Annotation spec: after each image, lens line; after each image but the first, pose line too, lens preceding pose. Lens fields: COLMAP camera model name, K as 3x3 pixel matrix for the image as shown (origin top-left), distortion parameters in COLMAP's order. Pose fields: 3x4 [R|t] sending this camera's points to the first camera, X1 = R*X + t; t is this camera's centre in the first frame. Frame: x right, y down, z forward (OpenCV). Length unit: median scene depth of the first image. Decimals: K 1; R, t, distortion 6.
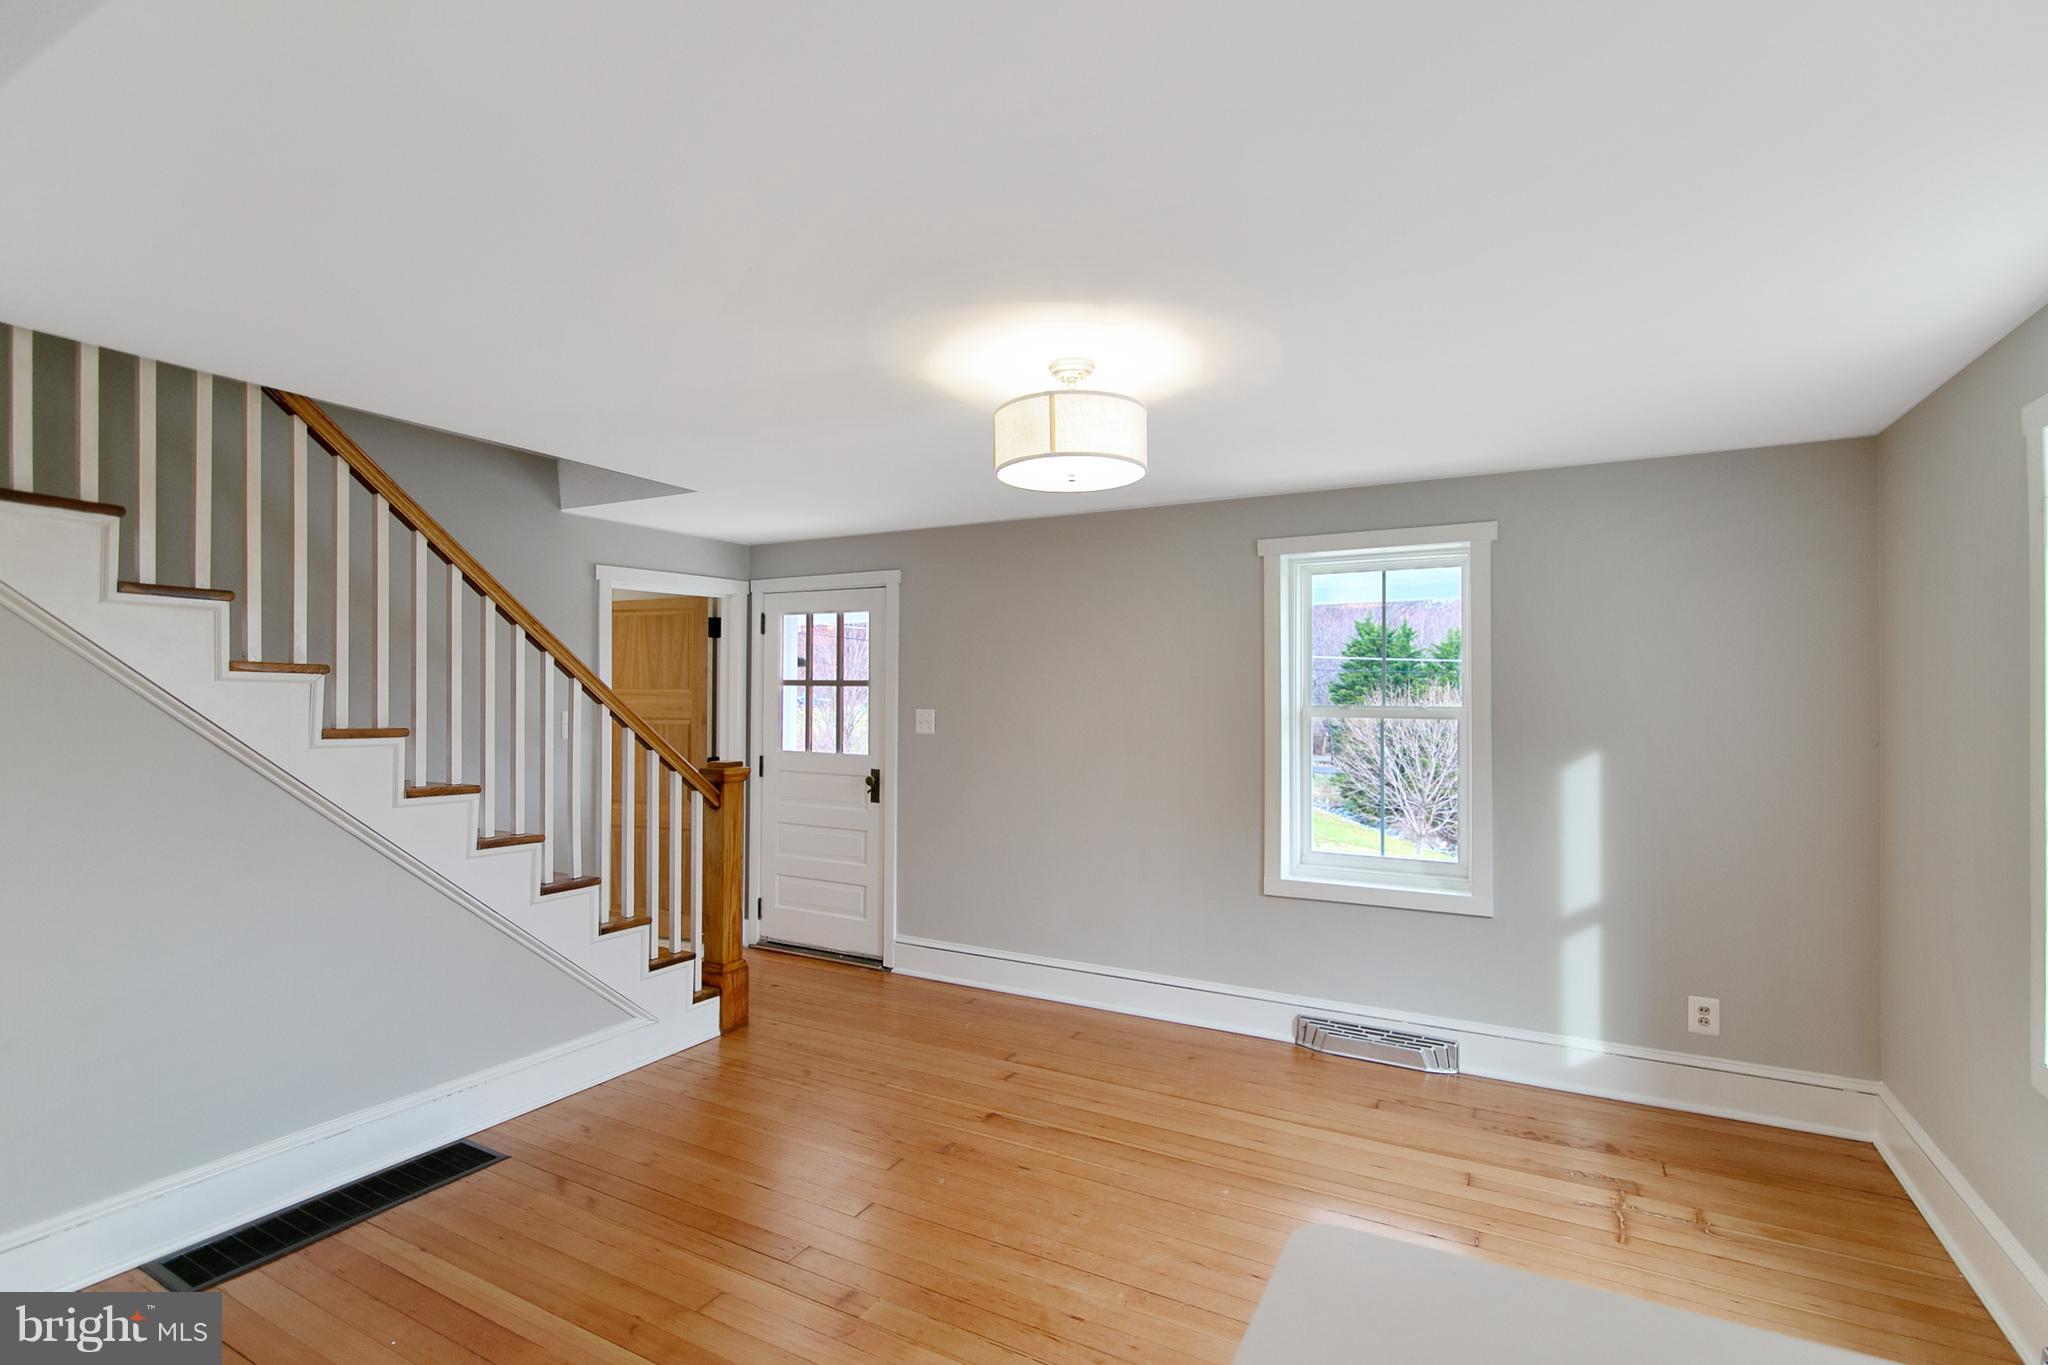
lens RADIAL K [[960.0, 0, 1051.9], [0, 960.0, 682.3], [0, 0, 1]] dist [0.005518, 0.001044]
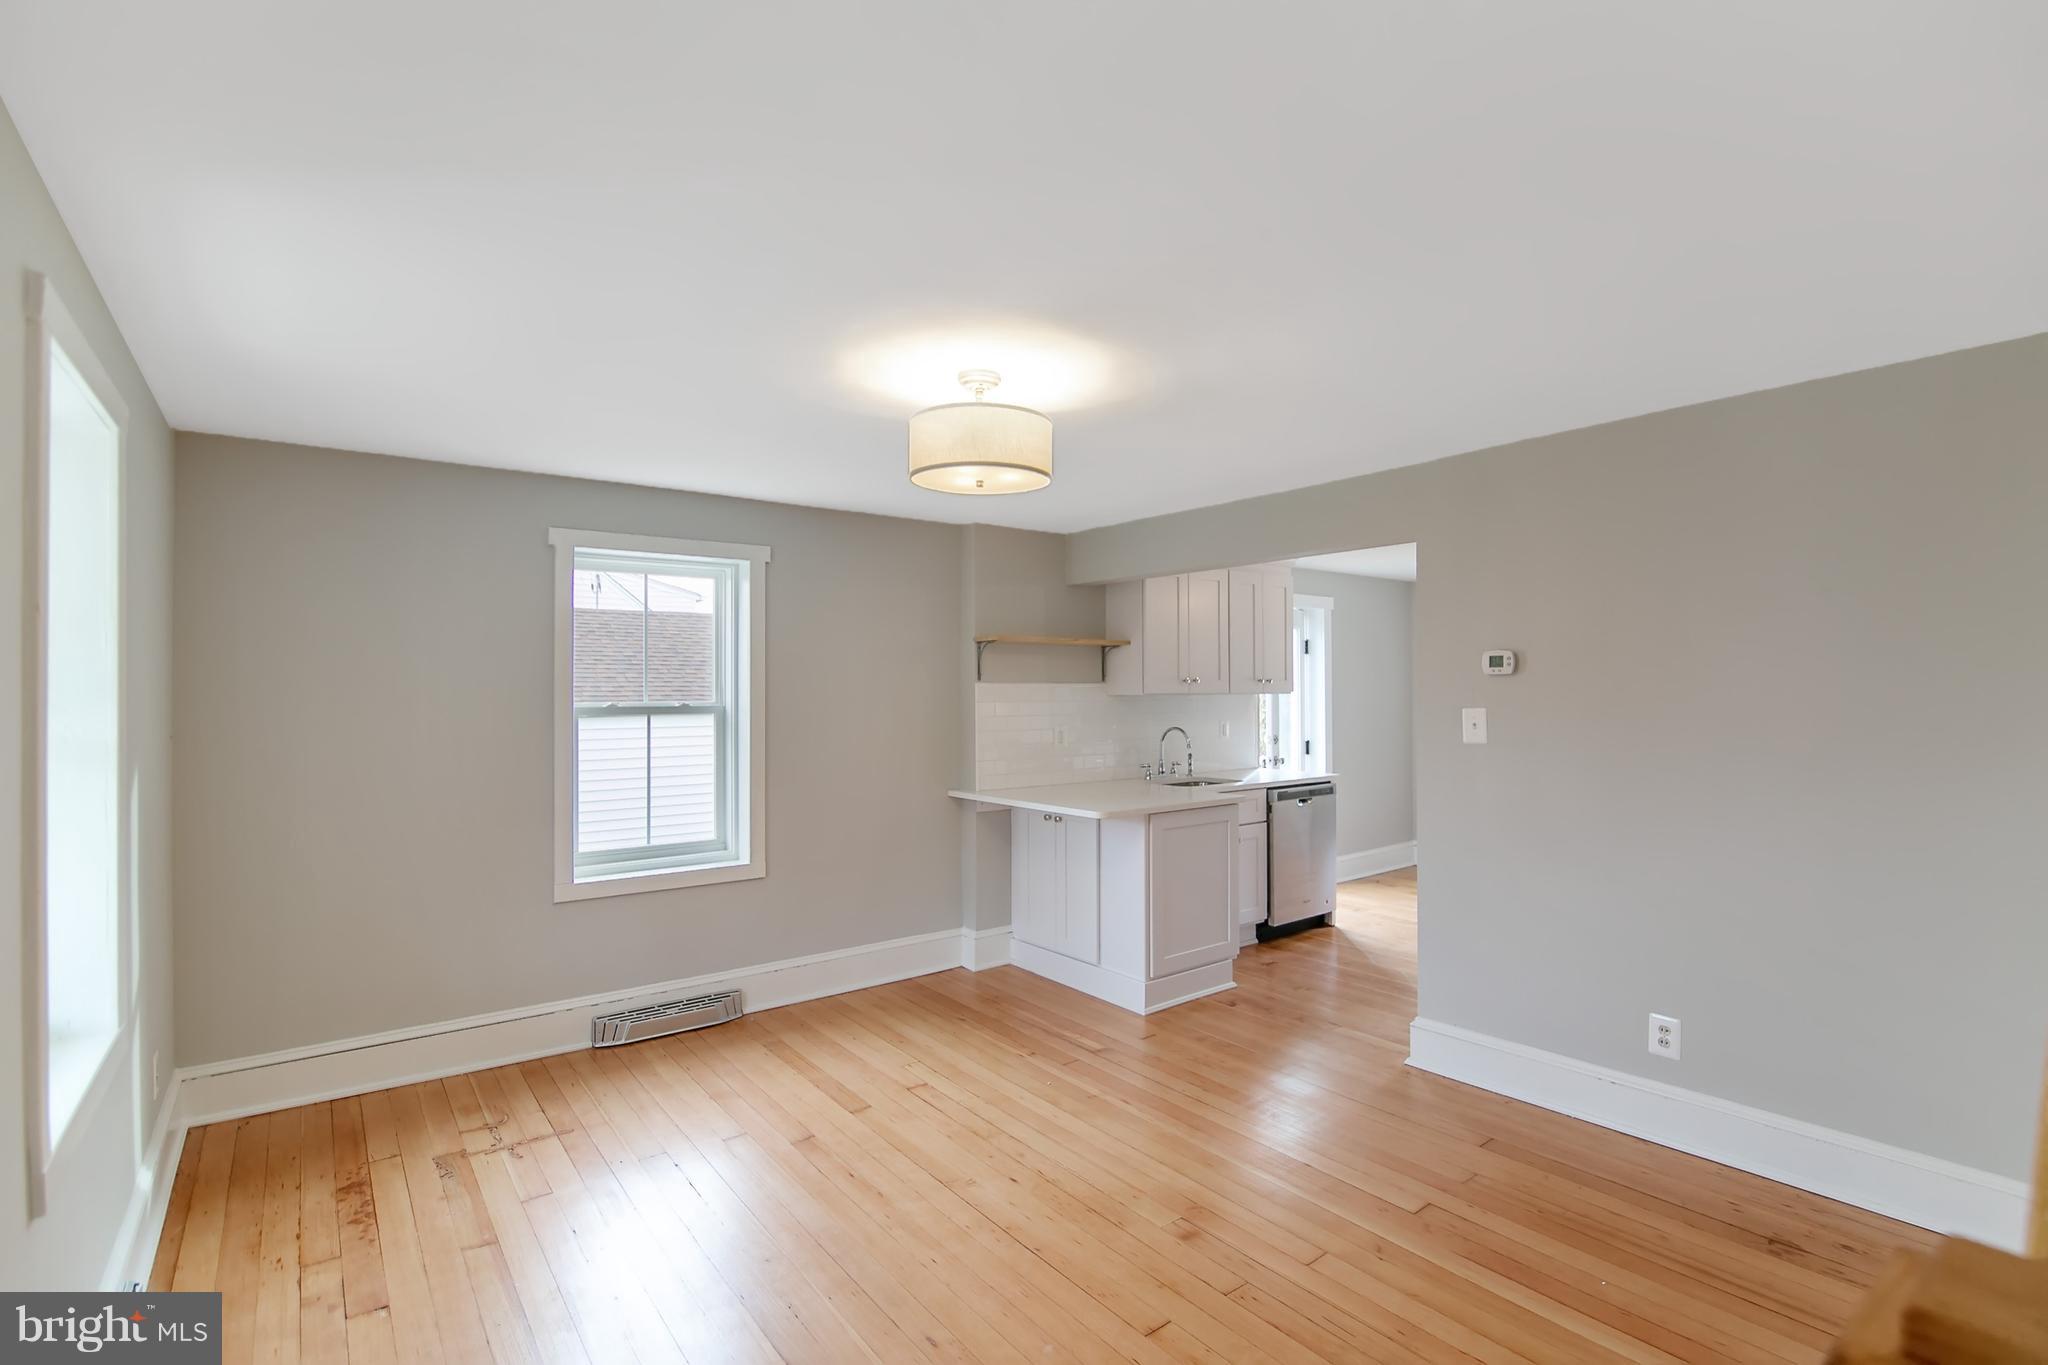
lens RADIAL K [[960.0, 0, 1071.2], [0, 960.0, 680.2], [0, 0, 1]] dist [0.005518, 0.001044]
pose [[-0.919480, 0.000915, 0.393136, -0.235873], [-0.005608, 0.999865, -0.015442, 0.012209], [-0.393097, -0.016403, -0.919351, 0.939744]]
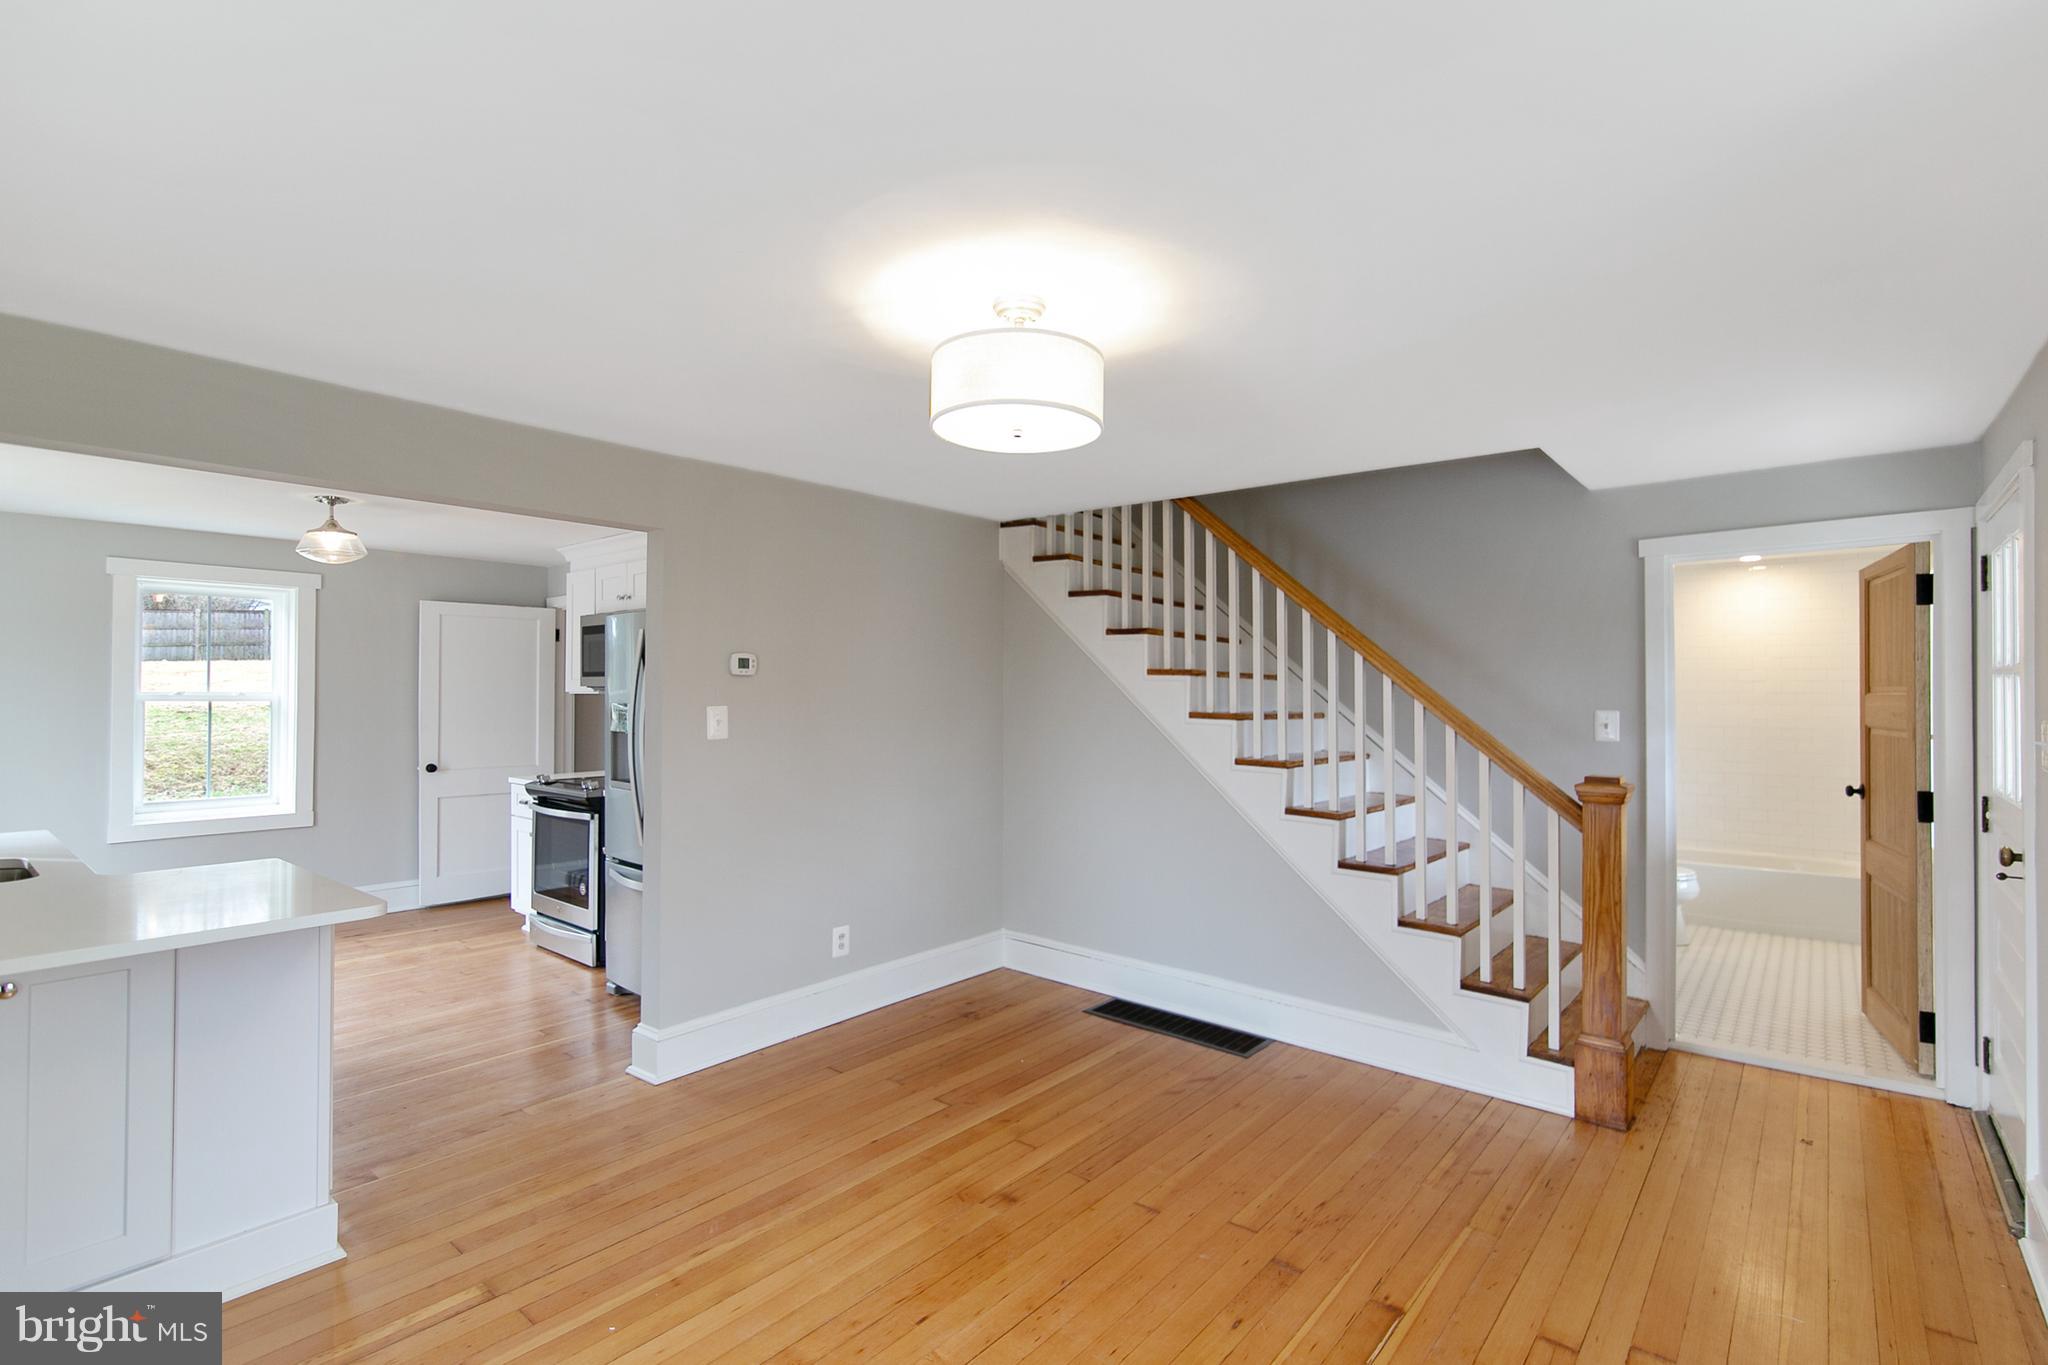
lens RADIAL K [[960.0, 0, 1025.3], [0, 960.0, 675.2], [0, 0, 1]] dist [0.005518, 0.001044]
pose [[-0.213834, -0.026379, -0.976514, 0.425306], [0.002812, 0.999615, -0.027618, 0.017467], [0.976866, -0.008652, -0.213678, 0.578607]]
